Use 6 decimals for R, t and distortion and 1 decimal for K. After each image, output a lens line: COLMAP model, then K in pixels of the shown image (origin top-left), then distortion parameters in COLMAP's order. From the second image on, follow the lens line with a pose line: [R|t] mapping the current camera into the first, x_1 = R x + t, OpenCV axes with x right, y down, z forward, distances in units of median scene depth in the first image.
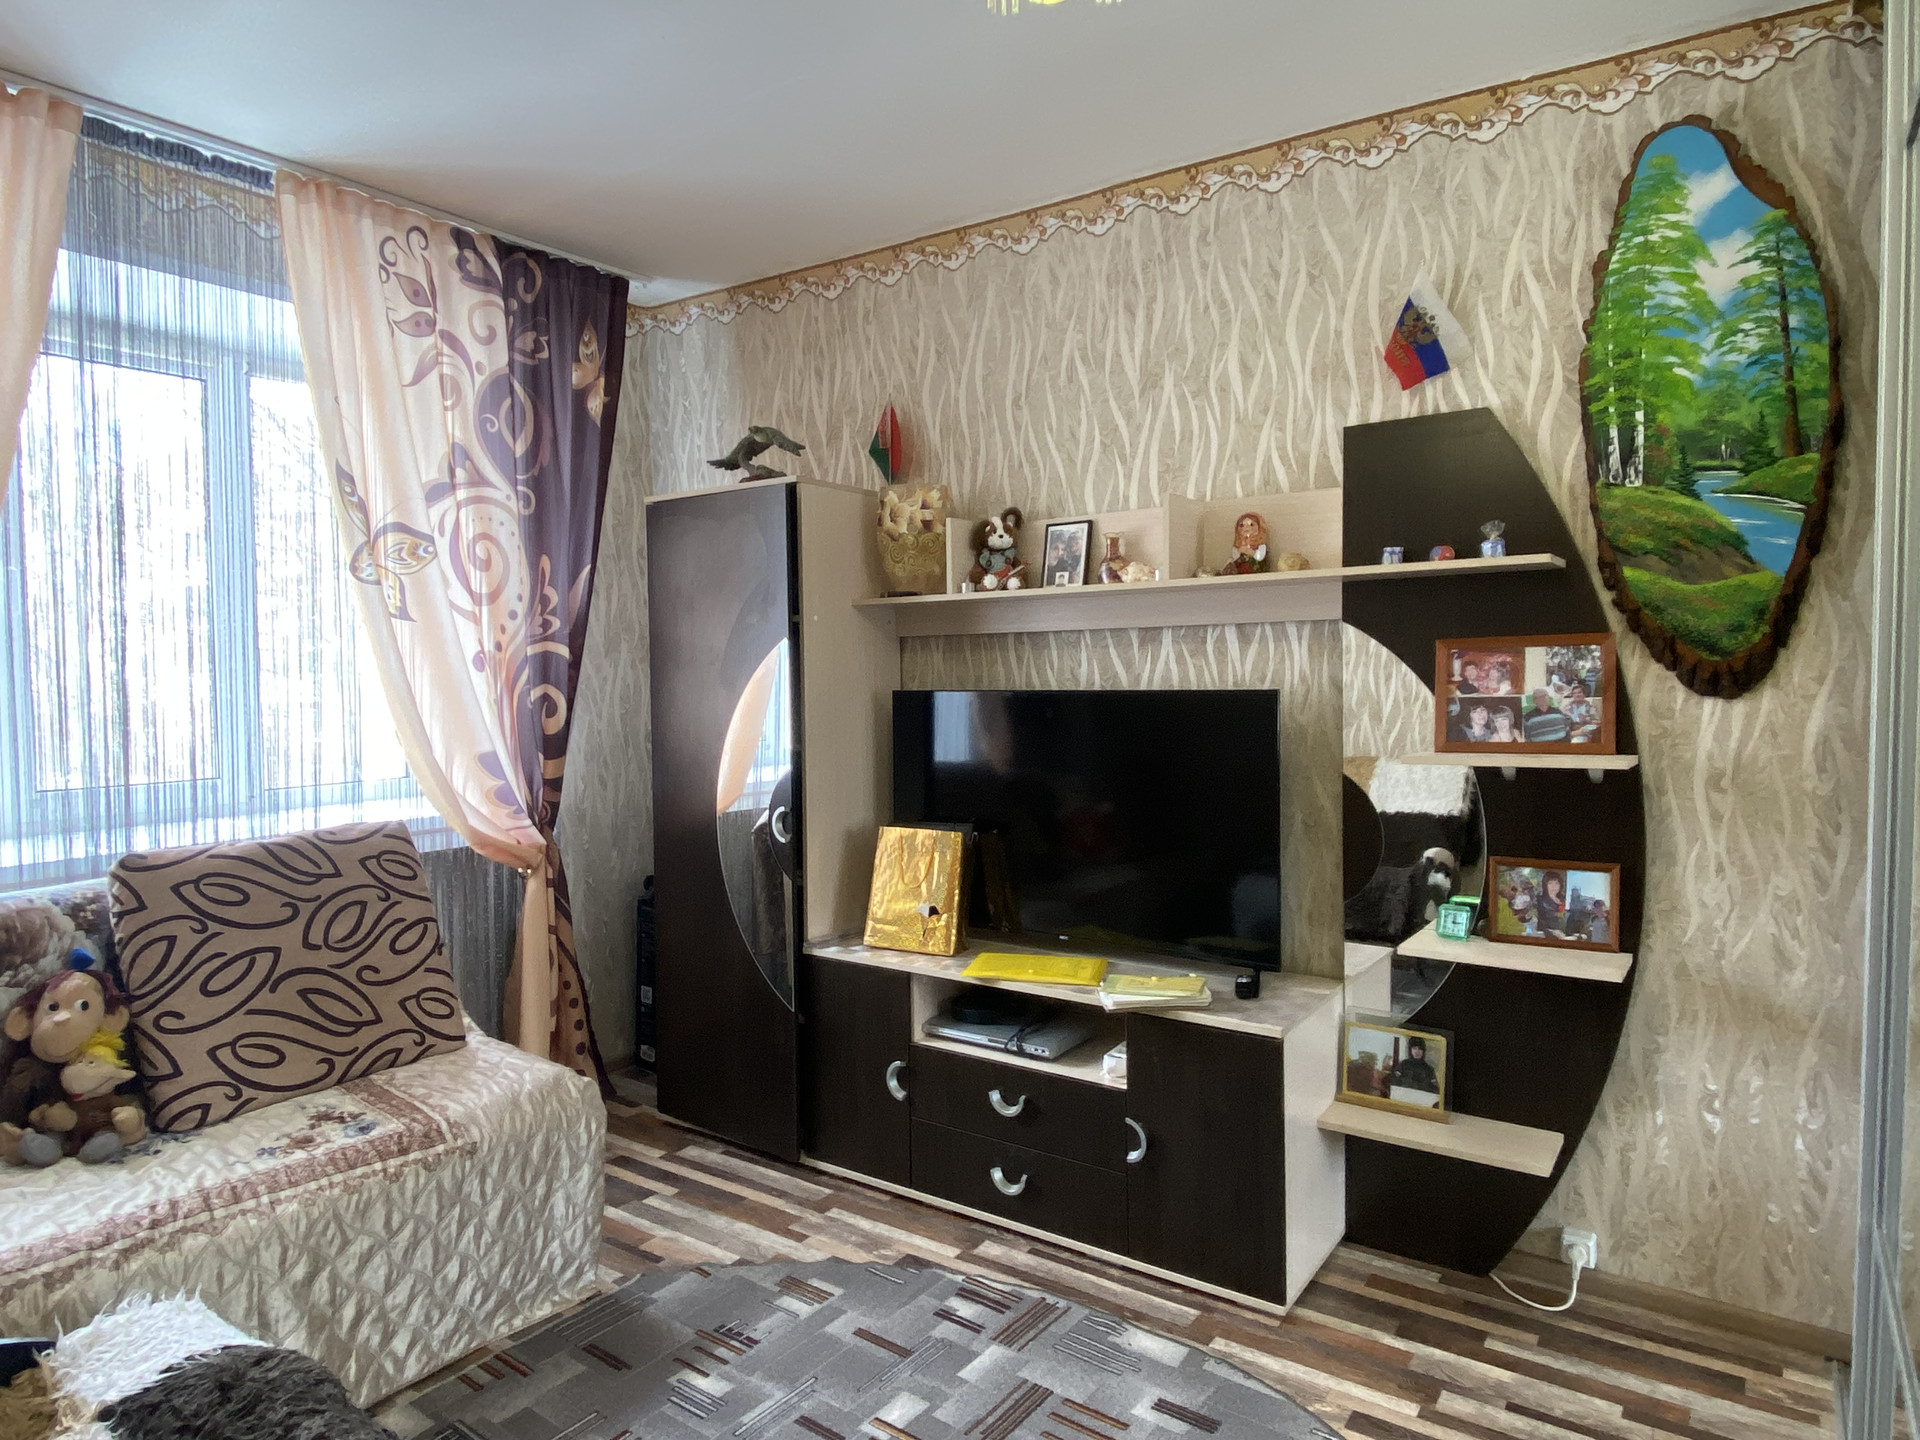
lens RADIAL K [[1160.7, 0, 962.0], [0, 1160.7, 713.3], [0, 0, 1]] dist [0.022407, -0.024721]
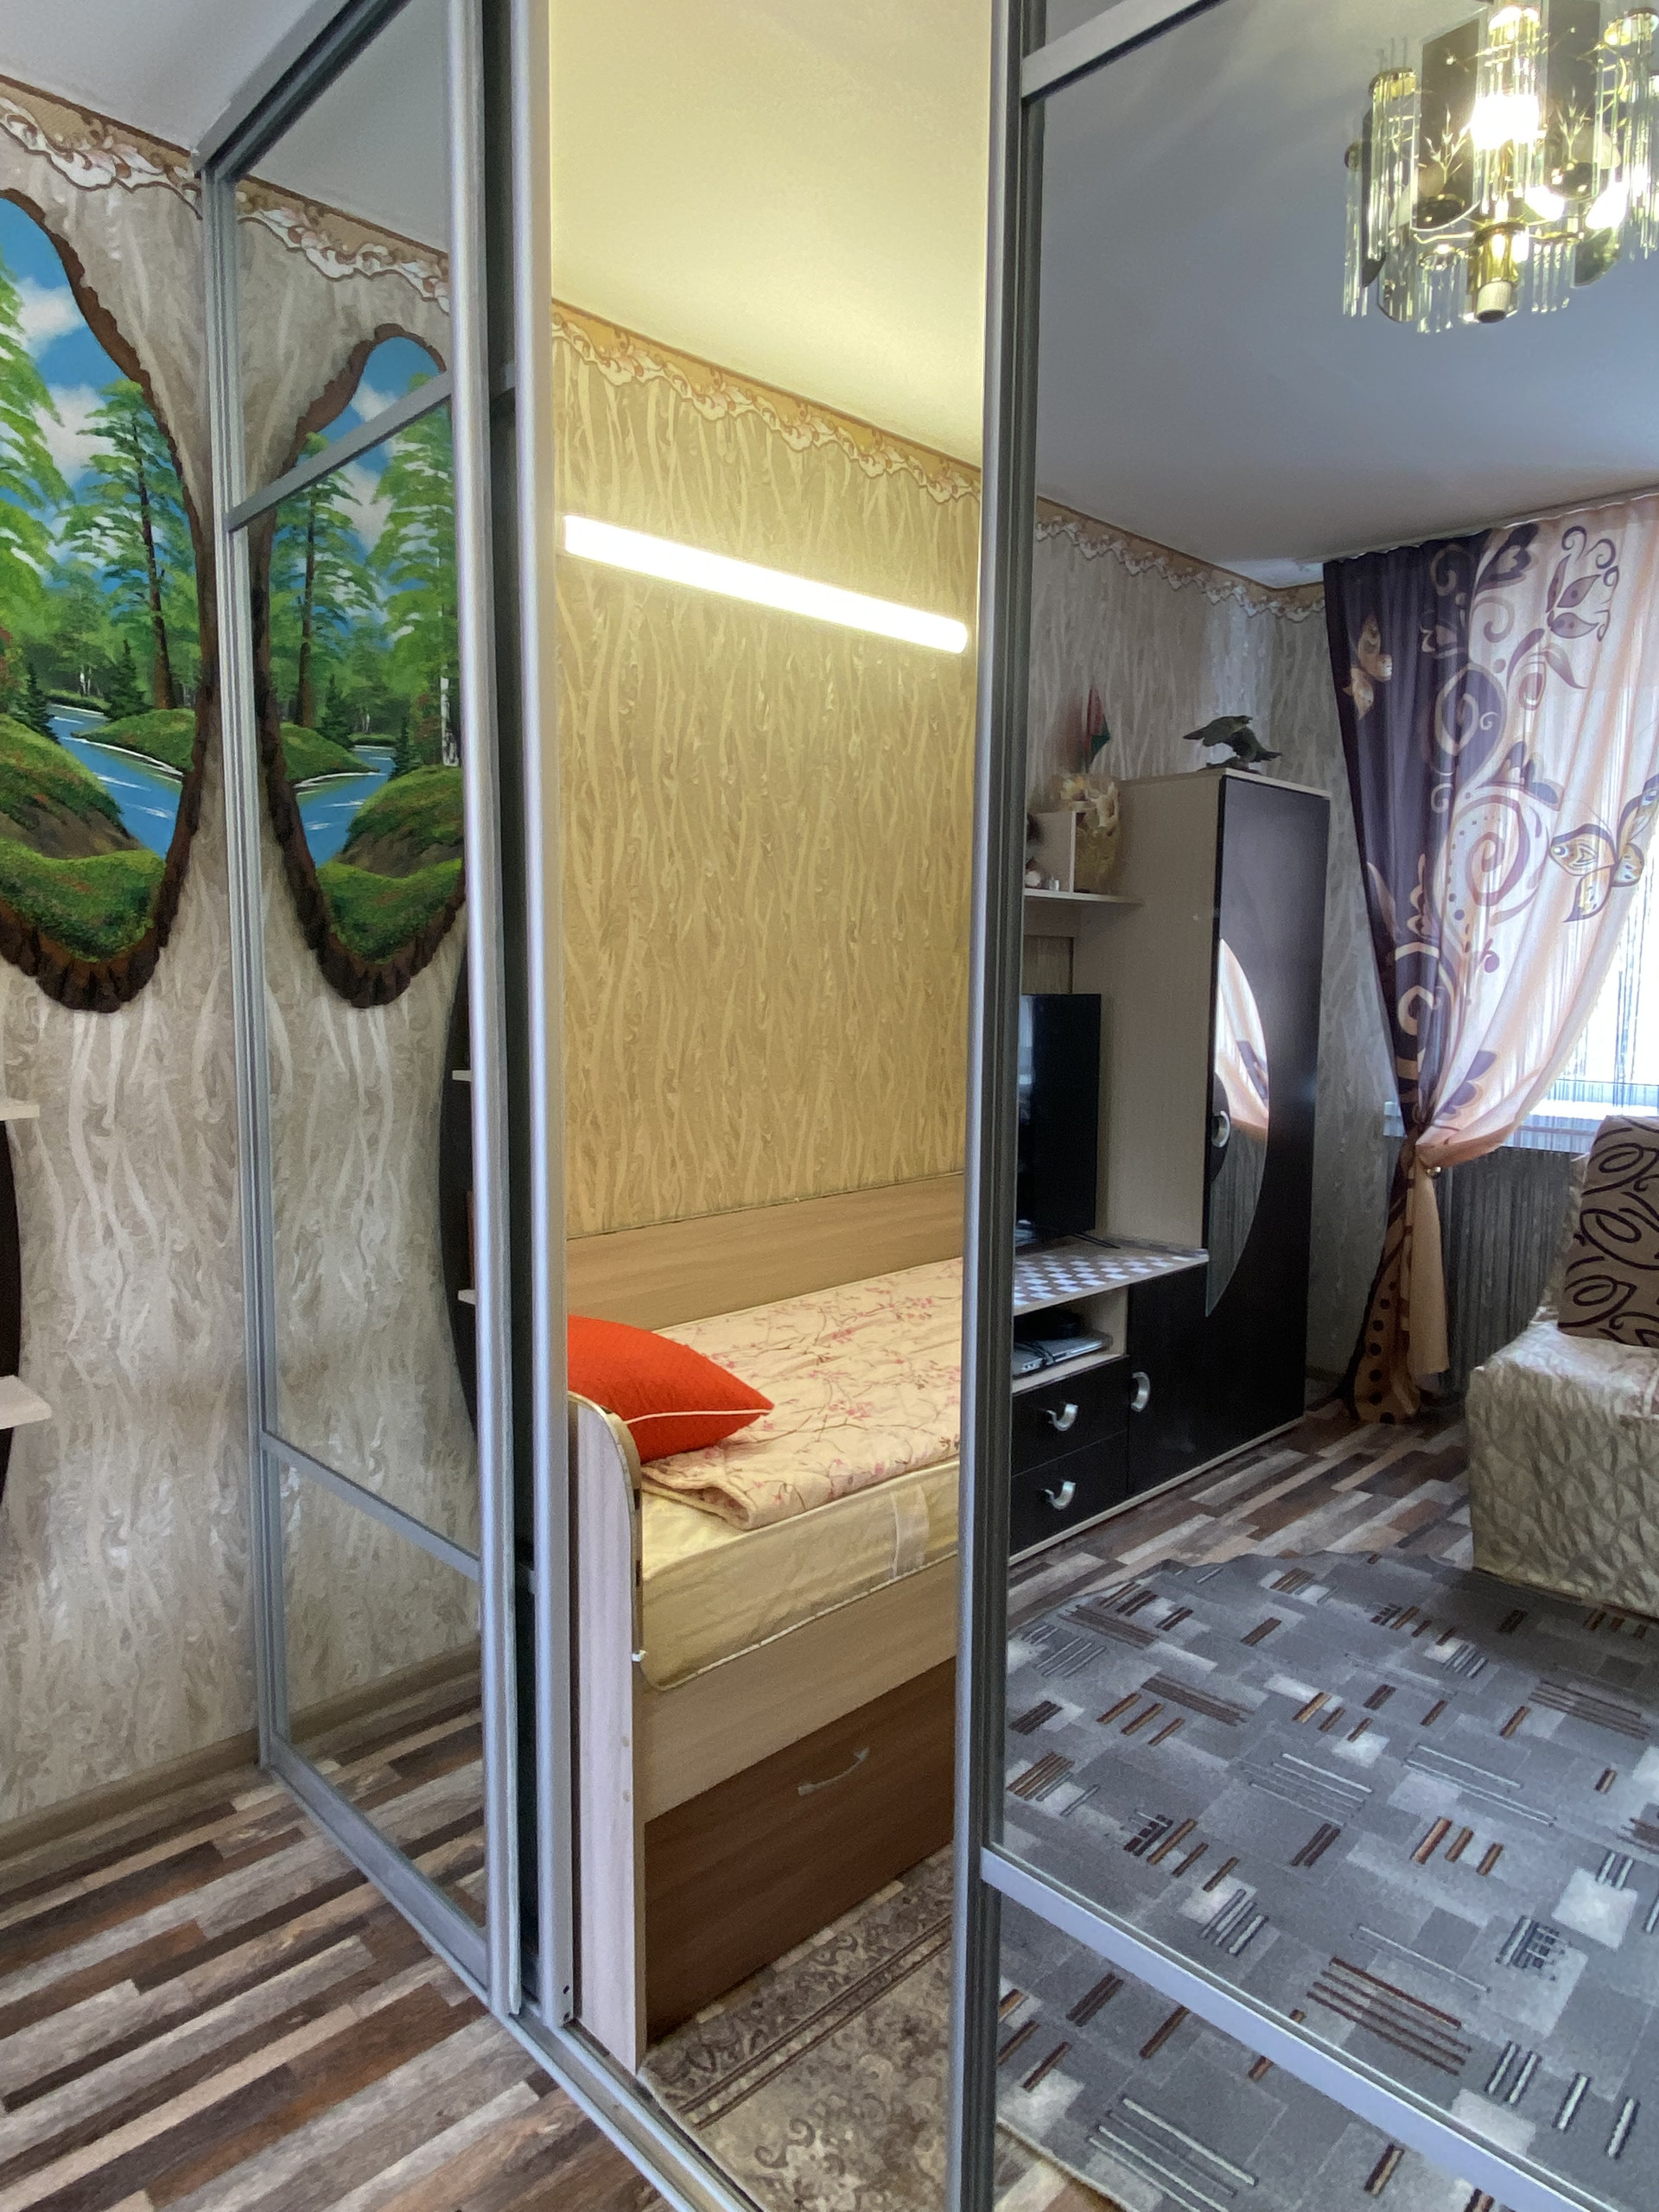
lens RADIAL K [[1337.2, 0, 810.2], [0, 1337.2, 1089.7], [0, 0, 1]] dist [0.022407, -0.024721]
pose [[0.199721, -0.081597, 0.976449, -0.117474], [0.034220, 0.996500, 0.076273, -0.013163], [-0.979255, 0.018180, 0.201814, 0.363790]]
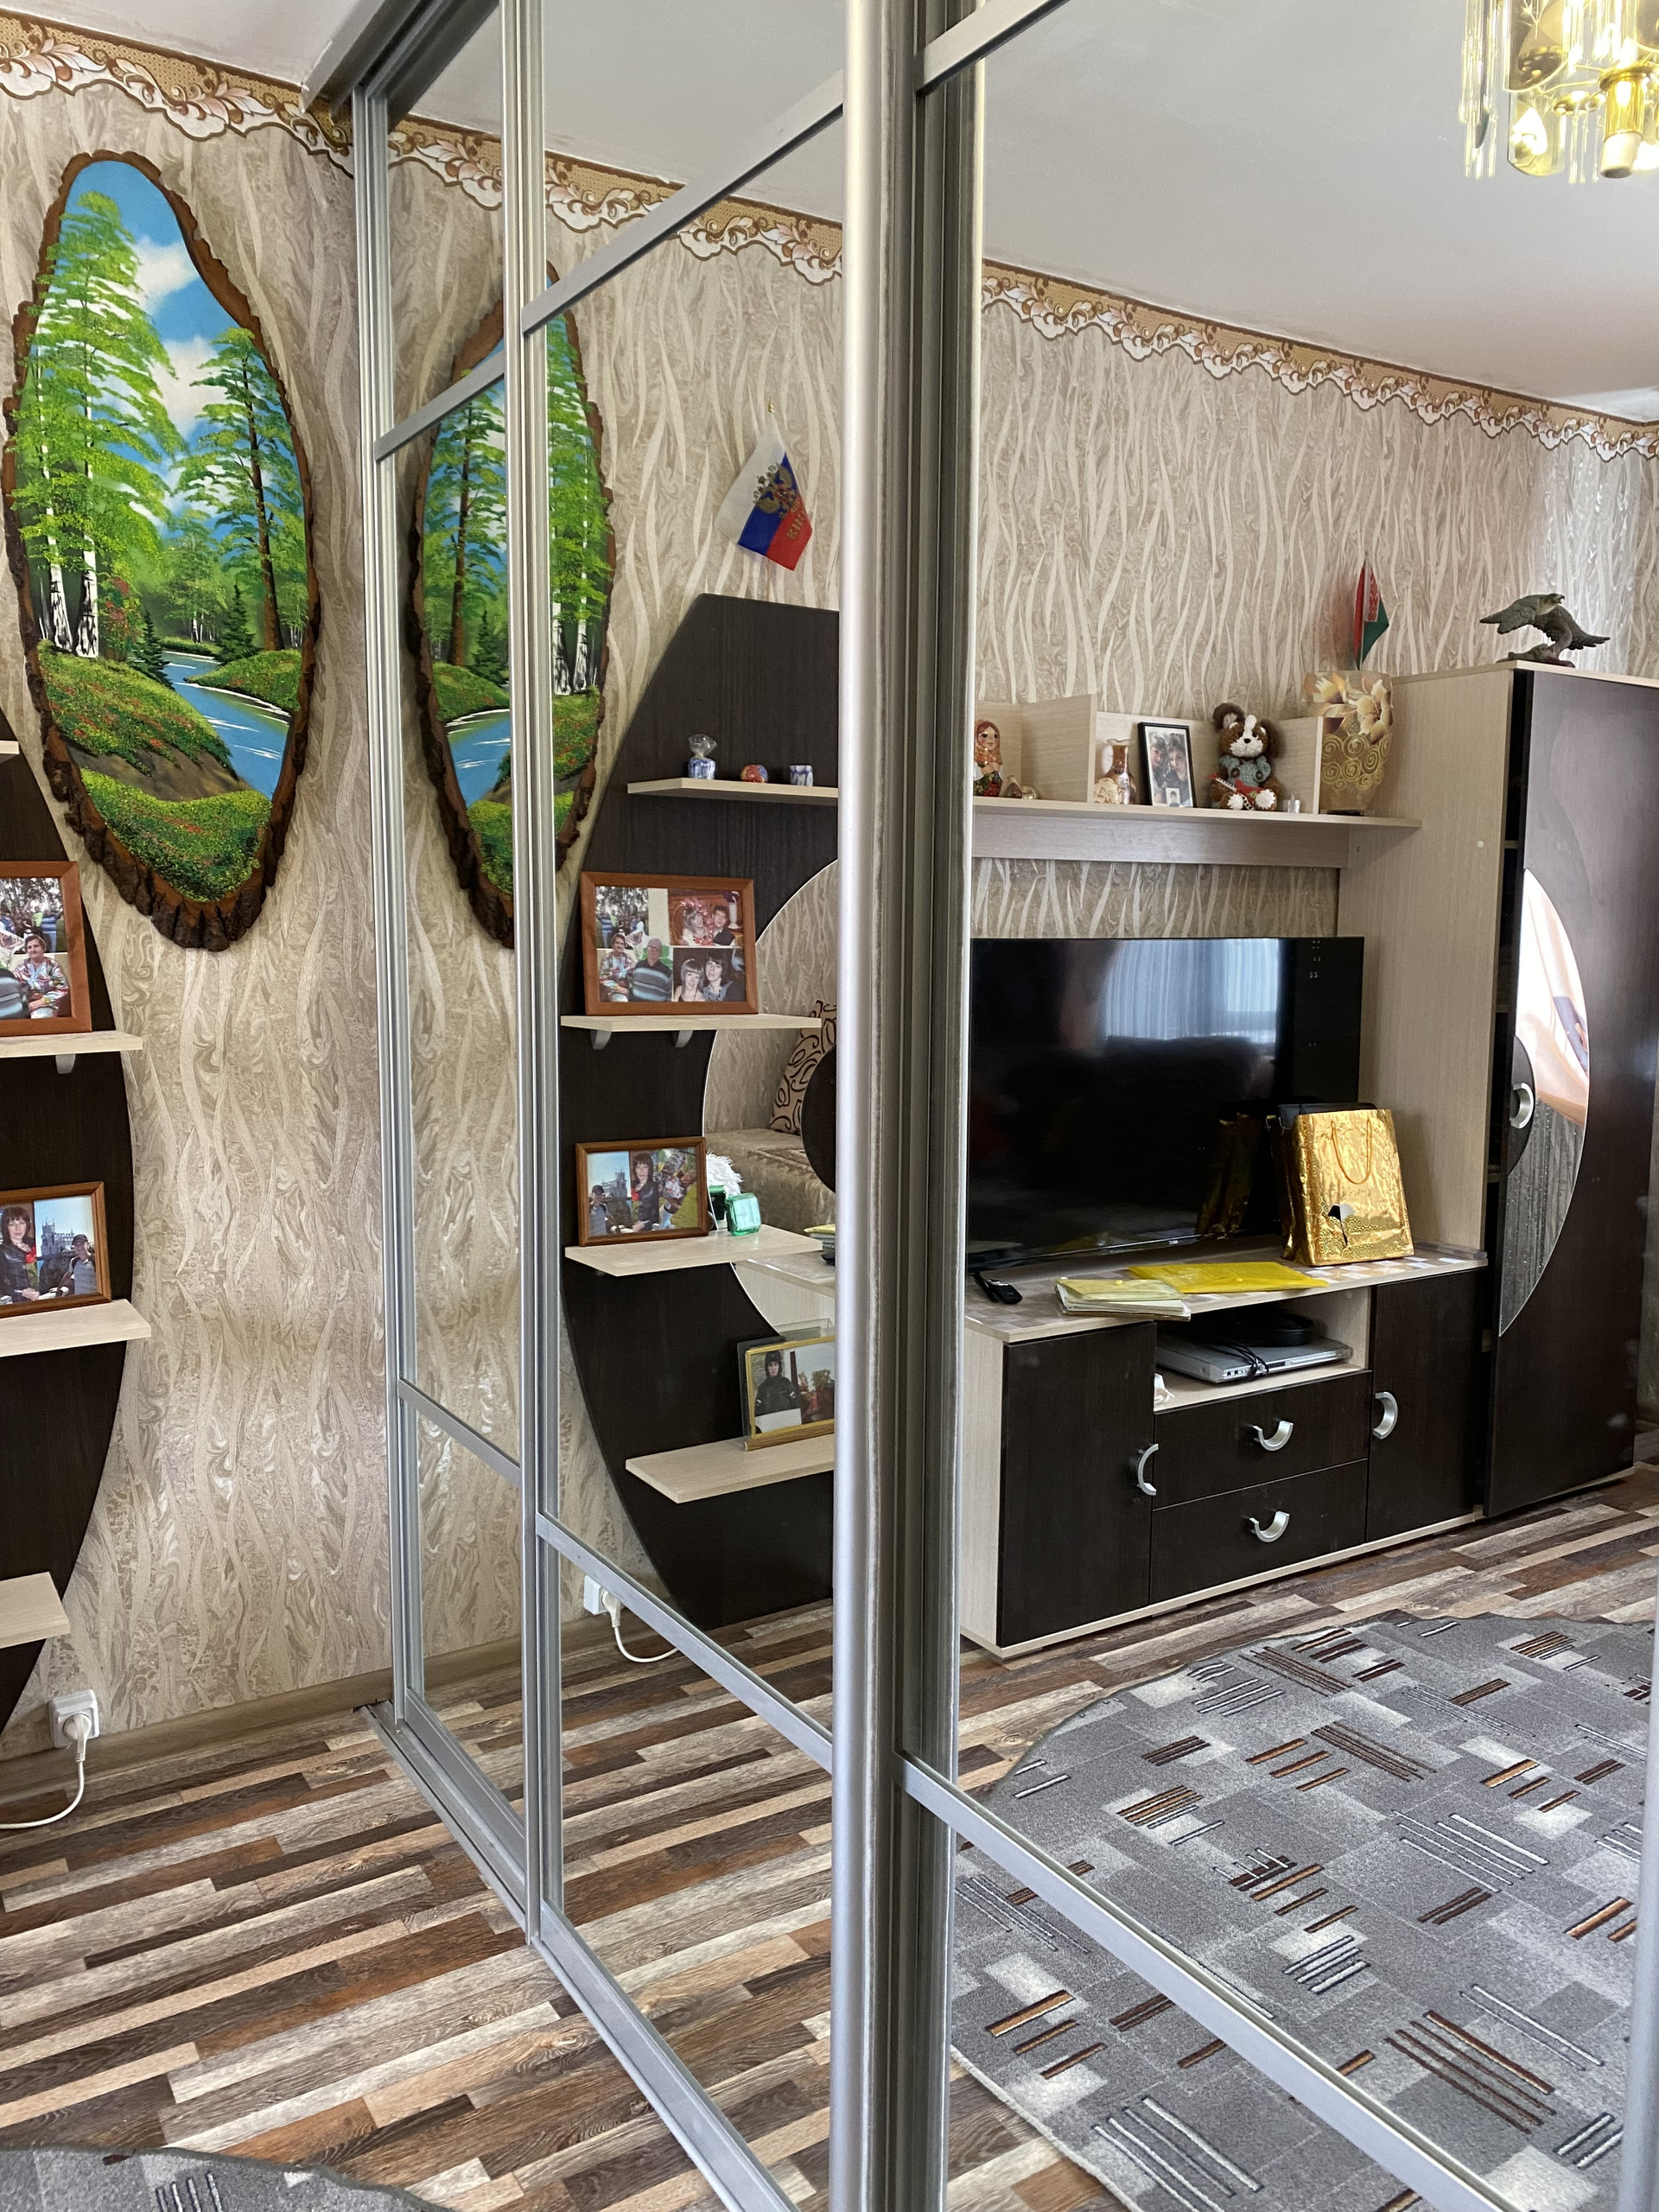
lens RADIAL K [[1690.9, 0, 833.4], [0, 1690.9, 1080.6], [0, 0, 1]] dist [0.009996, 0.001971]
pose [[0.388250, -0.088076, 0.917336, -0.230643], [0.030502, 0.996105, 0.082729, -0.007269], [-0.921049, -0.004139, 0.389424, 0.172453]]
